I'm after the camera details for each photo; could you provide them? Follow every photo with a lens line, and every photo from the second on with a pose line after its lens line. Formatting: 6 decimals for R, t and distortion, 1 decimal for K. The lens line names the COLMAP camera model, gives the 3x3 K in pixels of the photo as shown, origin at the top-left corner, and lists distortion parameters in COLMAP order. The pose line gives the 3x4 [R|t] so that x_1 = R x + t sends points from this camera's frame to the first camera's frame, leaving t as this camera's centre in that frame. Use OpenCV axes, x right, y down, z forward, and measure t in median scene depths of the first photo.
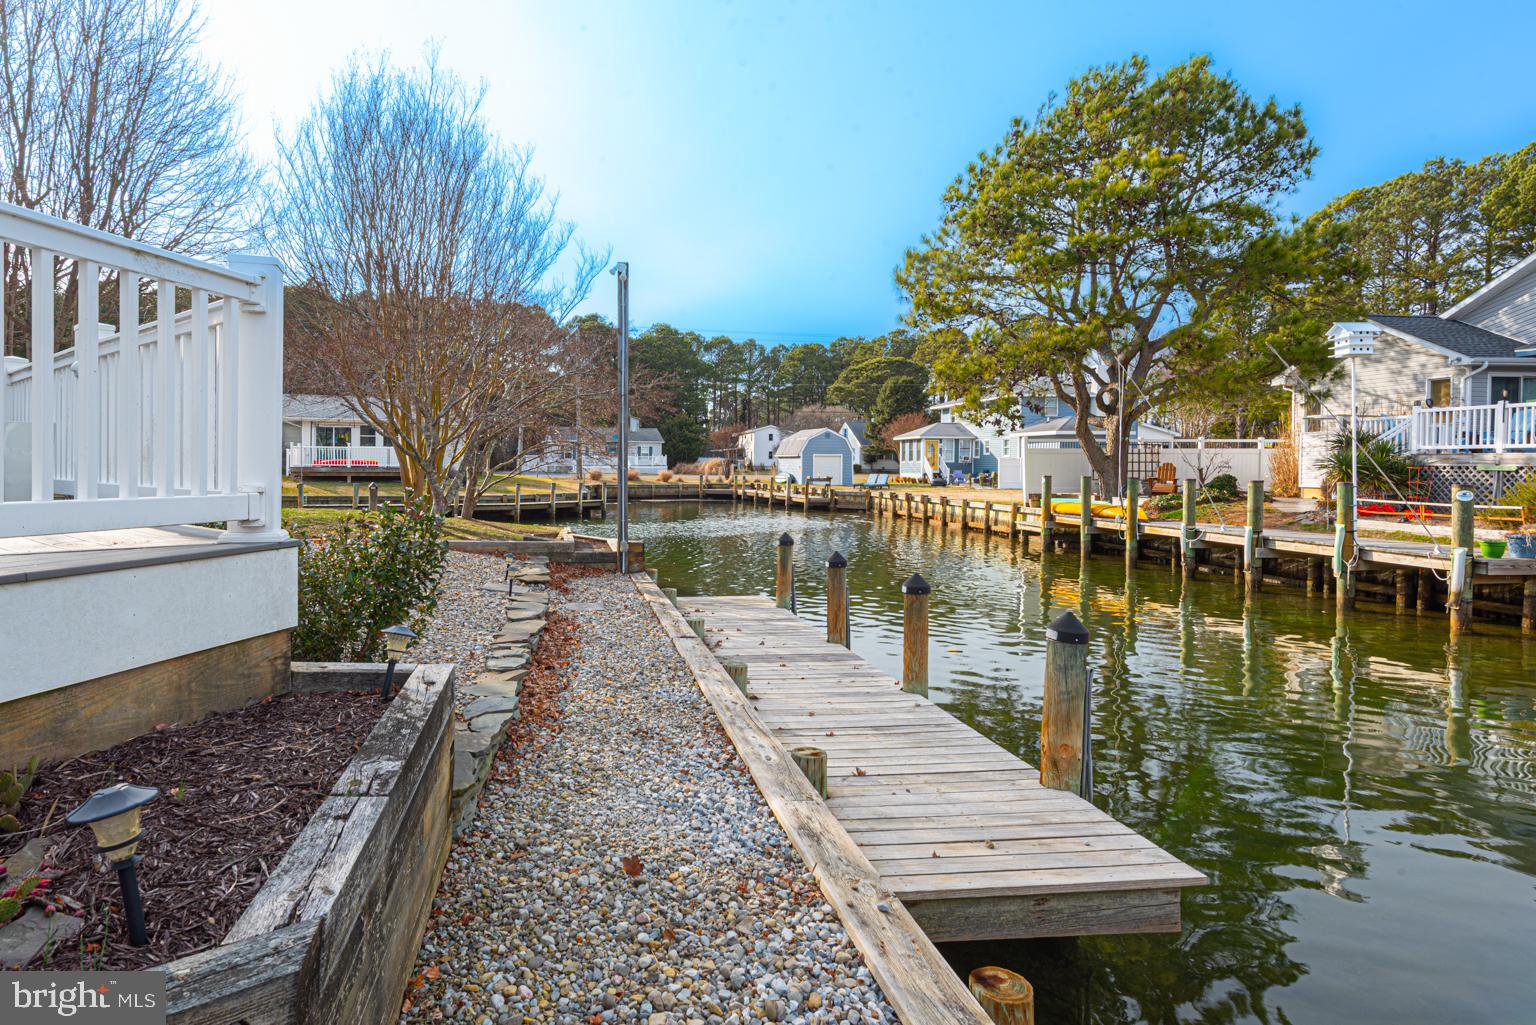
lens RADIAL K [[872.3, 0, 662.9], [0, 872.3, 480.7], [0, 0, 1]] dist [0.041706, -0.035887]
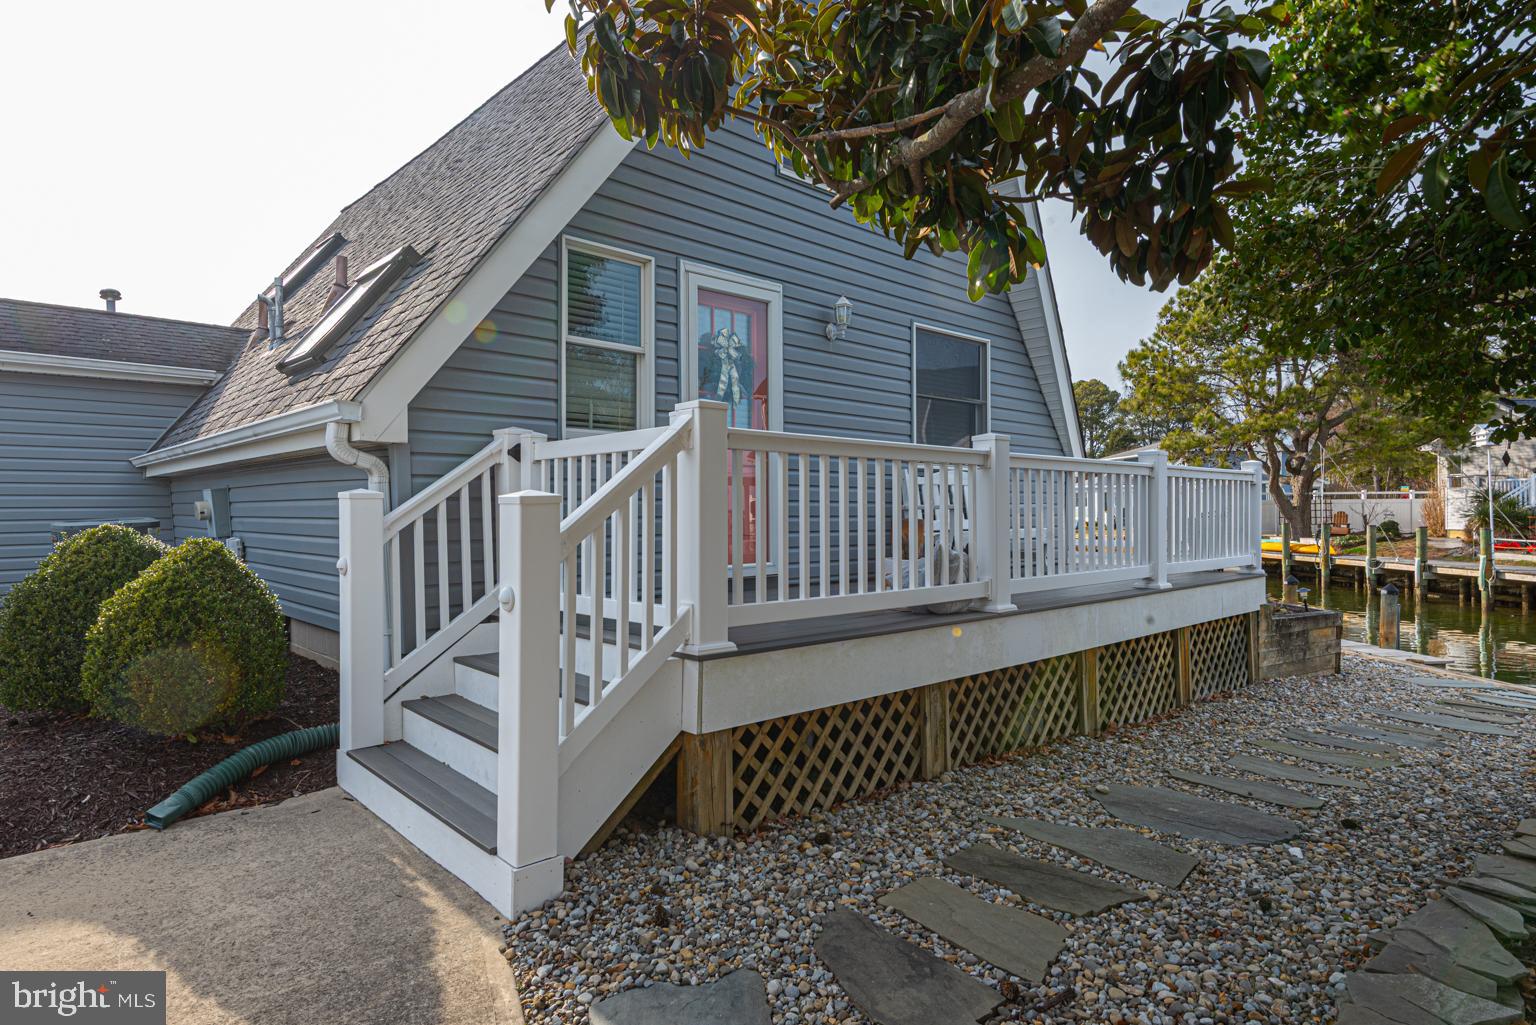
lens RADIAL K [[854.0, 0, 757.7], [0, 854.0, 497.7], [0, 0, 1]] dist [0.045951, -0.029788]
pose [[0.999443, -0.009527, -0.031989, -0.315822], [0.008578, 0.999523, -0.029685, -0.012284], [0.032257, 0.029394, 0.999047, -0.394383]]
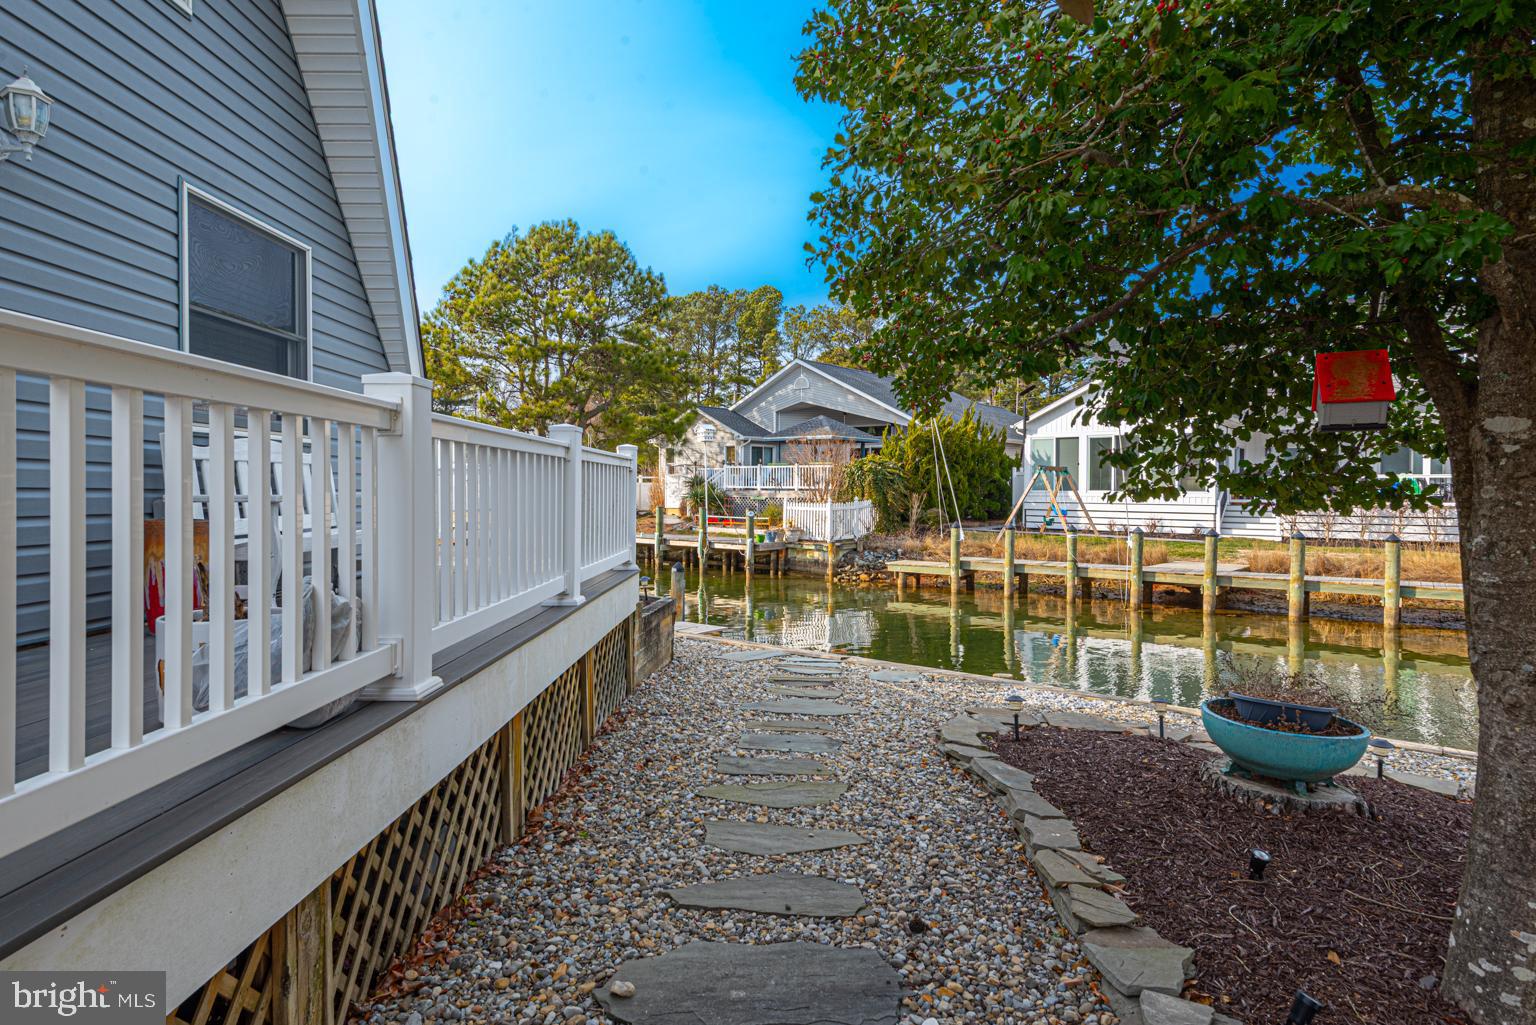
lens RADIAL K [[854.0, 0, 757.7], [0, 854.0, 497.7], [0, 0, 1]] dist [0.045951, -0.029788]
pose [[0.710469, -0.012599, 0.703616, -0.311850], [0.014069, 0.999894, 0.003698, -0.017557], [-0.703588, 0.007272, 0.710571, -0.280530]]
